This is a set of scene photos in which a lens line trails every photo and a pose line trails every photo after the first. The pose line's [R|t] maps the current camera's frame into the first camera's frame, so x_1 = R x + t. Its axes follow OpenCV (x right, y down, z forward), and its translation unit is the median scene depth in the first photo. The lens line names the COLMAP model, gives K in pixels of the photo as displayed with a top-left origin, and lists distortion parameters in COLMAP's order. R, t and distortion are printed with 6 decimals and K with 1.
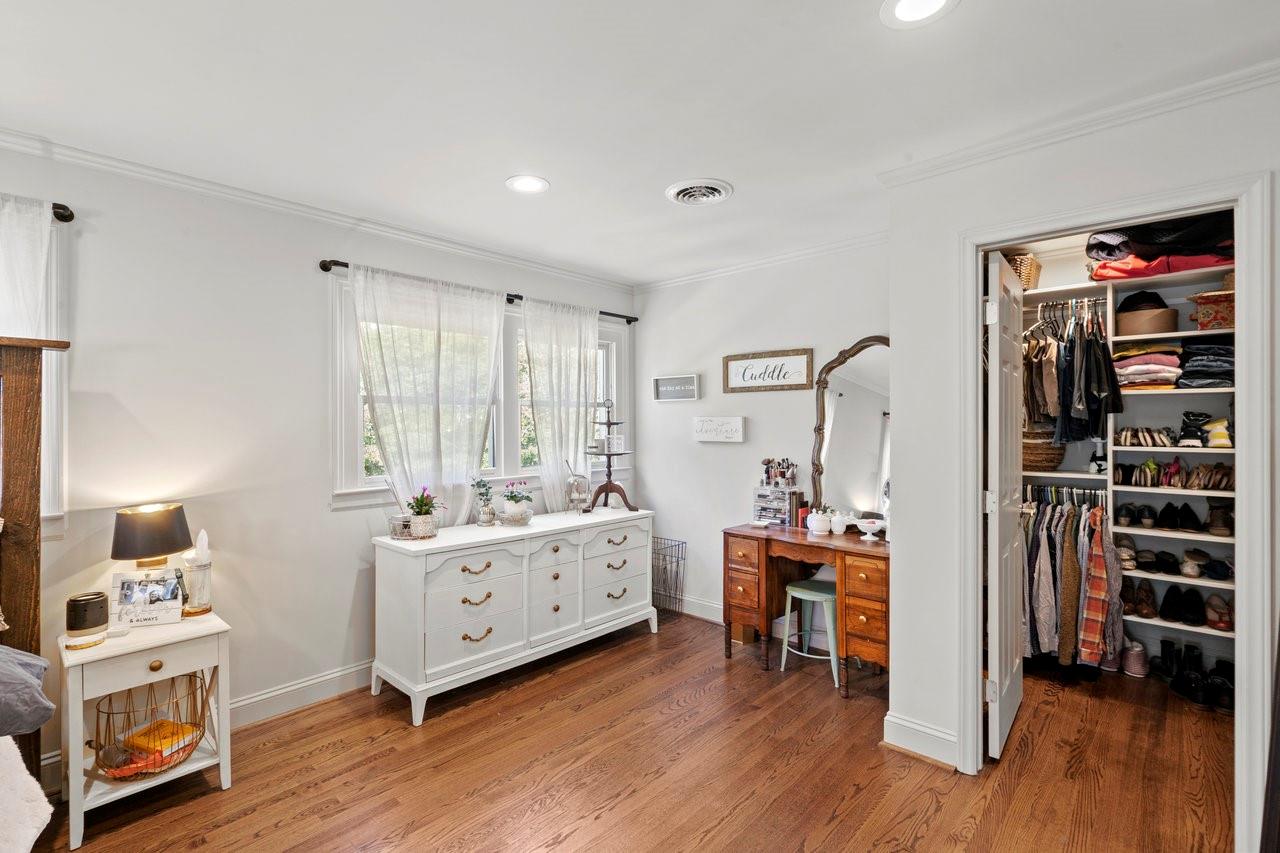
lens RADIAL K [[584.8, 0, 635.0], [0, 584.8, 424.9], [0, 0, 1]] dist [-0.000762, 0.001635]
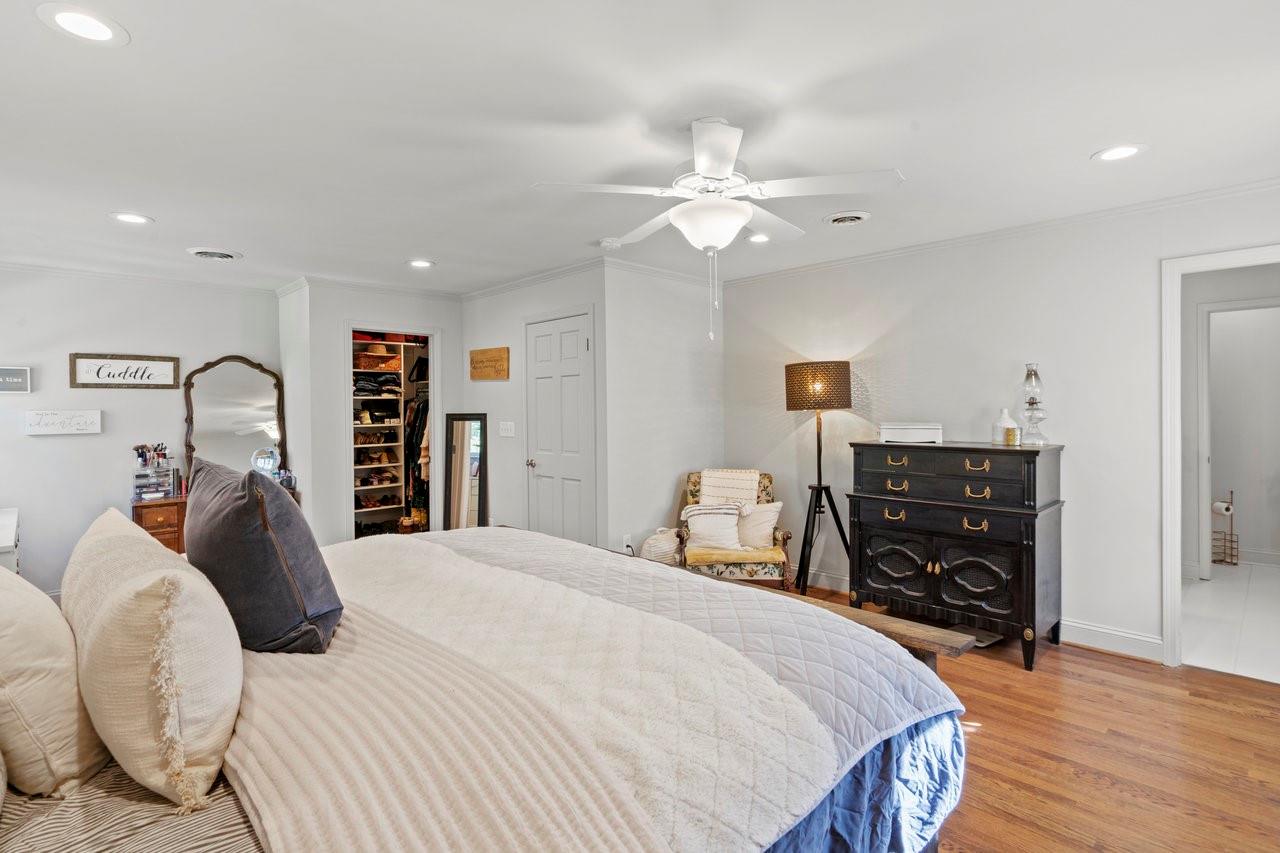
lens RADIAL K [[584.8, 0, 638.8], [0, 584.8, 415.4], [0, 0, 1]] dist [-0.000762, 0.001635]
pose [[0.020151, -0.011662, 0.999729, -0.951108], [0.017330, 0.999786, 0.011313, 0.001054], [-0.999647, 0.017097, 0.020349, -0.050012]]
